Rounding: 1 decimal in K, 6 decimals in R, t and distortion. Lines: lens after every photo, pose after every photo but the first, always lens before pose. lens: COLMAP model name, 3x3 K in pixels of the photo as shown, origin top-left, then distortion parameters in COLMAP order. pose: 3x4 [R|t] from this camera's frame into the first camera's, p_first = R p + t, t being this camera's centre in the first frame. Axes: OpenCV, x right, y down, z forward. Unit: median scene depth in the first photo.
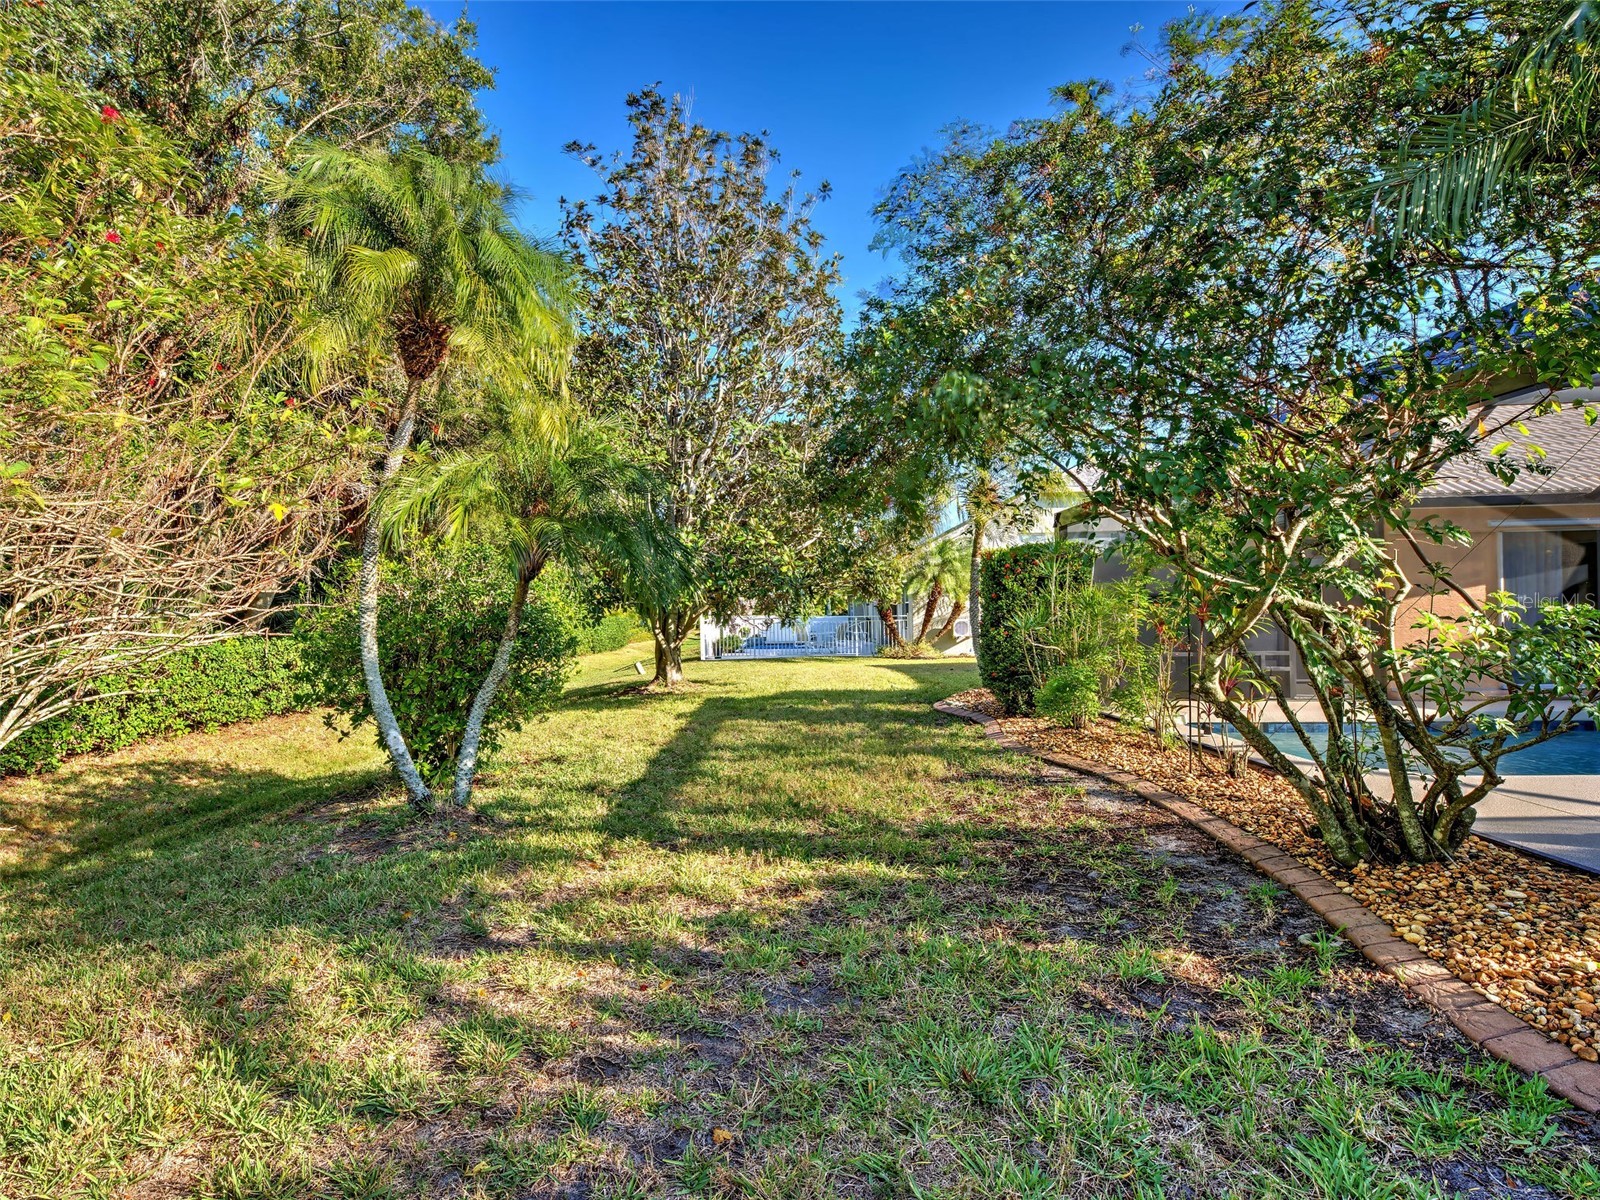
lens RADIAL K [[813.6, 0, 780.0], [0, 813.6, 602.9], [0, 0, 1]] dist [0.010801, -0.001710]
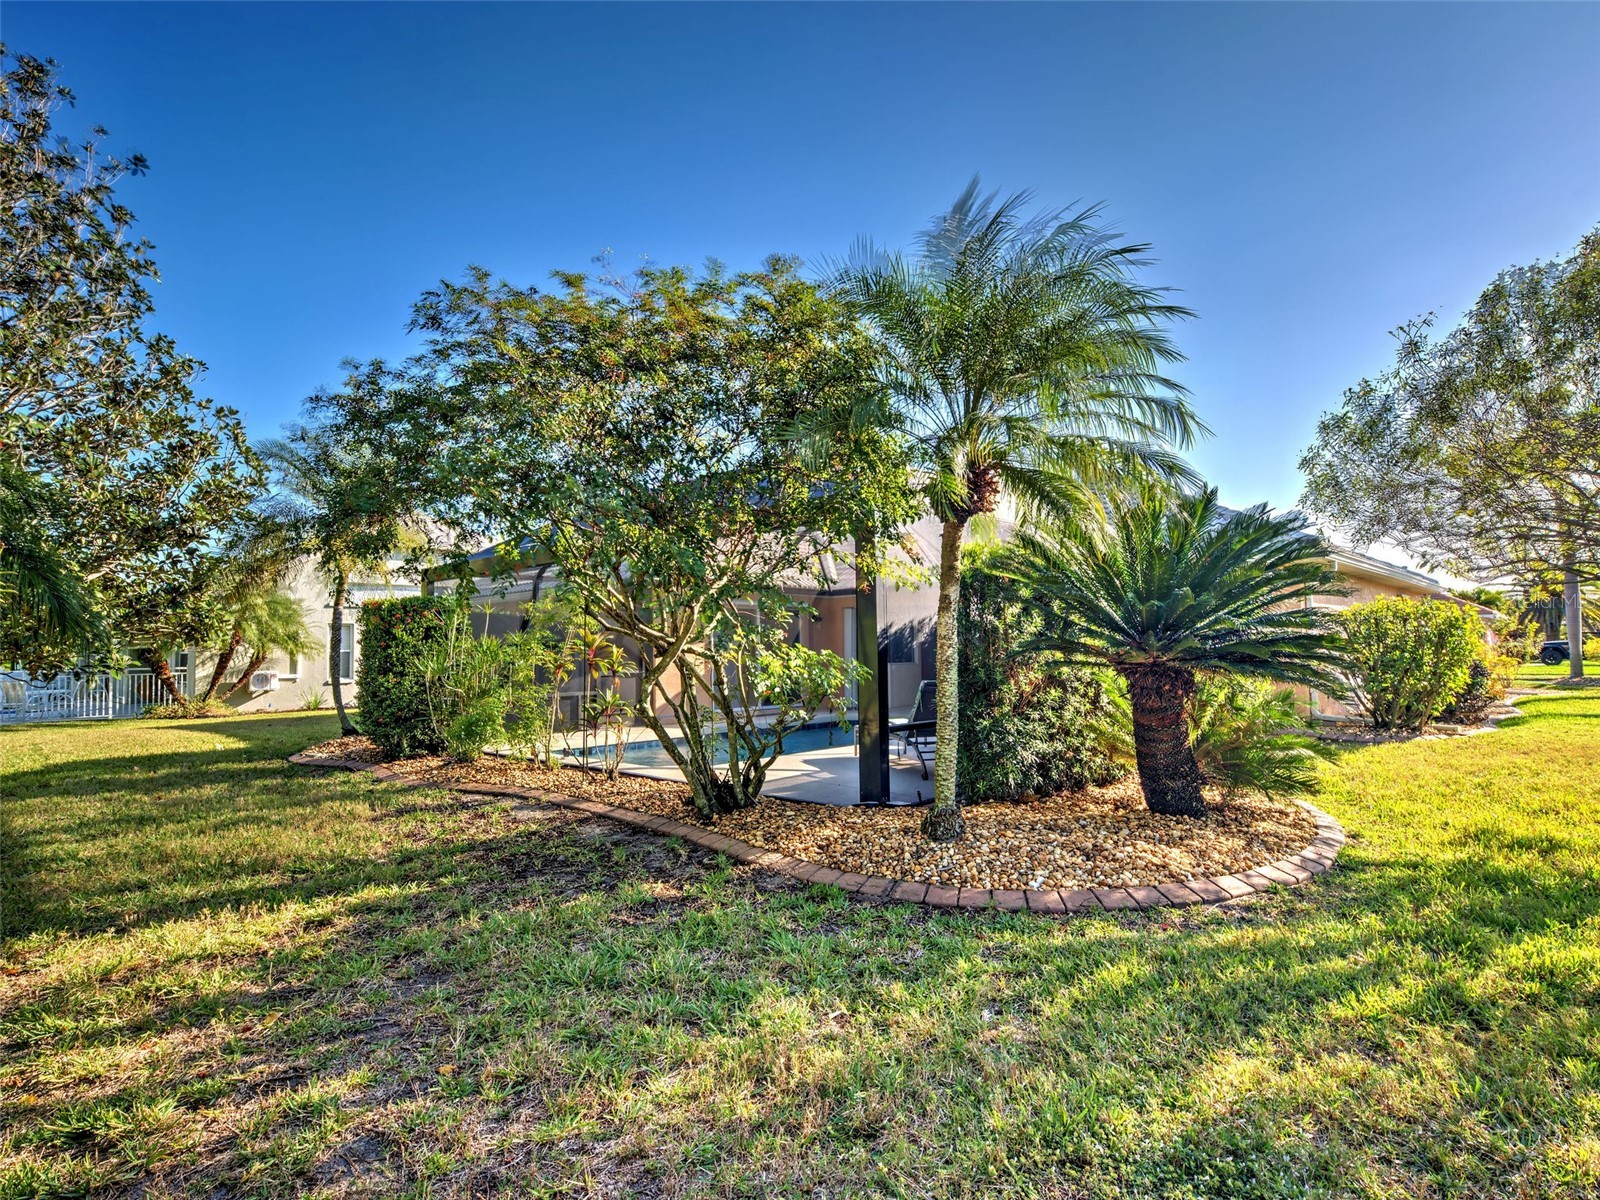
lens RADIAL K [[813.6, 0, 780.0], [0, 813.6, 602.9], [0, 0, 1]] dist [0.010801, -0.001710]
pose [[0.651099, 0.053032, 0.757138, -0.282734], [-0.003400, 0.997750, -0.066961, 0.009516], [-0.758985, 0.041024, 0.649814, -0.089819]]
